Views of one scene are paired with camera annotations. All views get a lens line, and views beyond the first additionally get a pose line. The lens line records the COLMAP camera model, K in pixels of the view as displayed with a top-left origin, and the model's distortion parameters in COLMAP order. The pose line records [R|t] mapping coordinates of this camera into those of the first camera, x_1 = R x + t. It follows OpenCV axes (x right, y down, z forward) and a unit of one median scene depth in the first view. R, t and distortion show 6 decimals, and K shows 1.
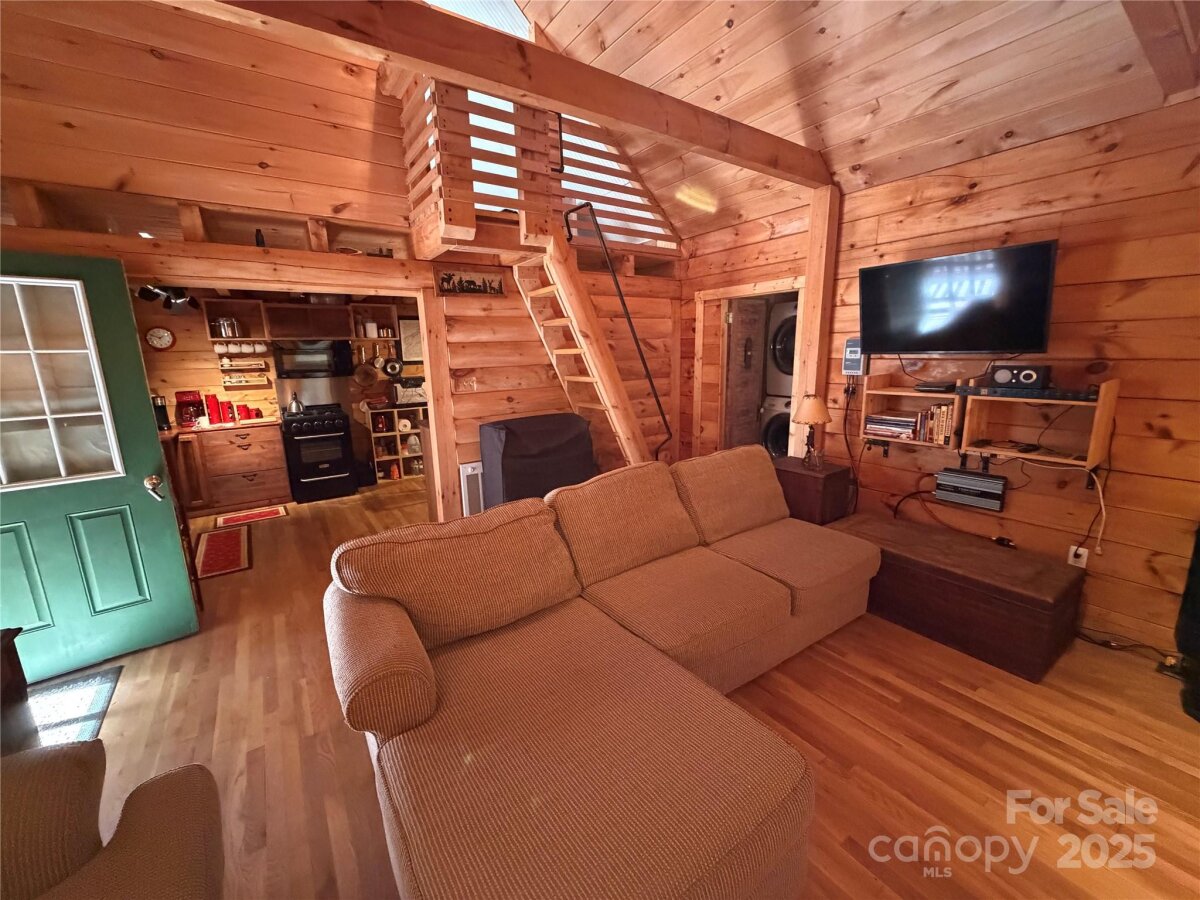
lens RADIAL K [[472.4, 0, 601.3], [0, 472.4, 448.0], [0, 0, 1]] dist [-0.004705, 0.001998]
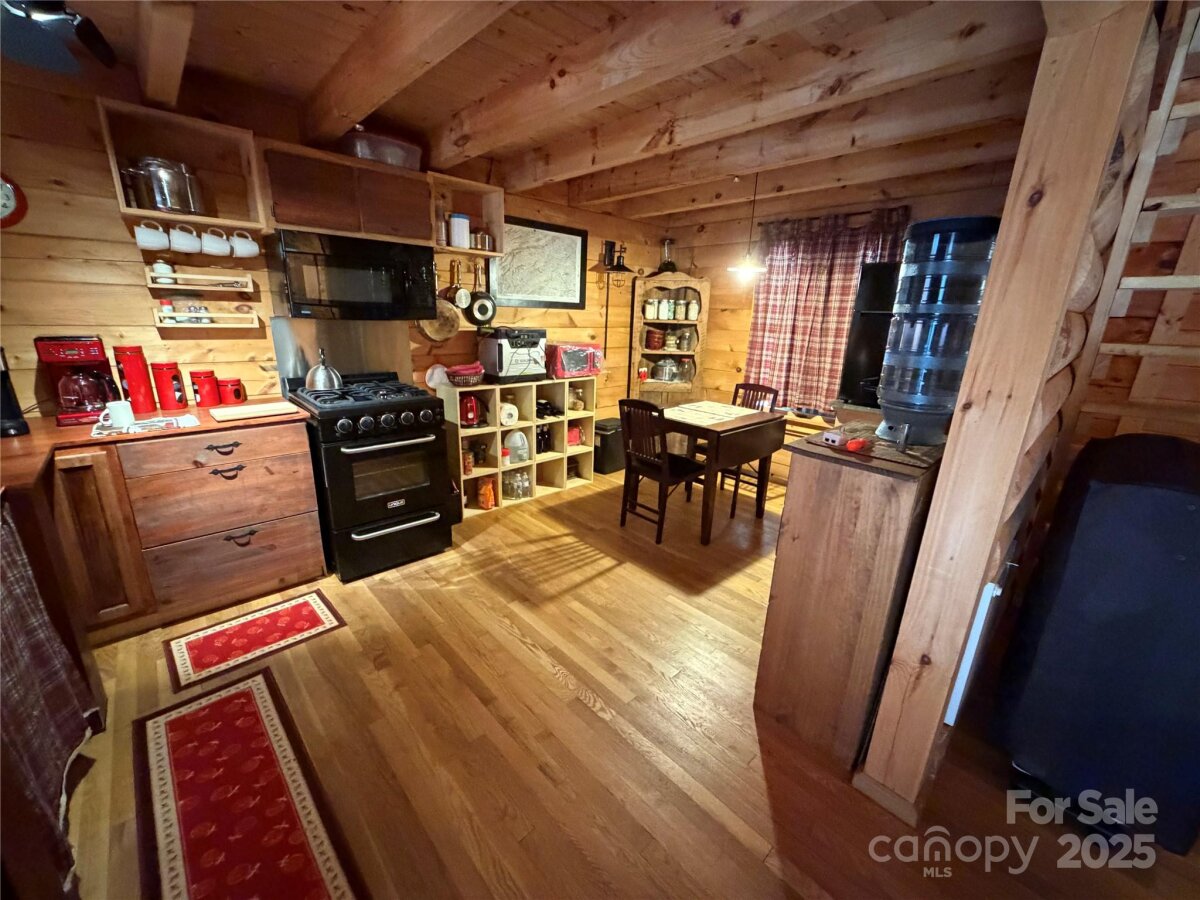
lens RADIAL K [[472.4, 0, 600.3], [0, 472.4, 449.3], [0, 0, 1]] dist [-0.004705, 0.001998]
pose [[0.988986, 0.010381, 0.147647, -0.462599], [-0.022254, 0.996627, 0.078994, -0.063215], [-0.146329, -0.081409, 0.985880, 0.502101]]
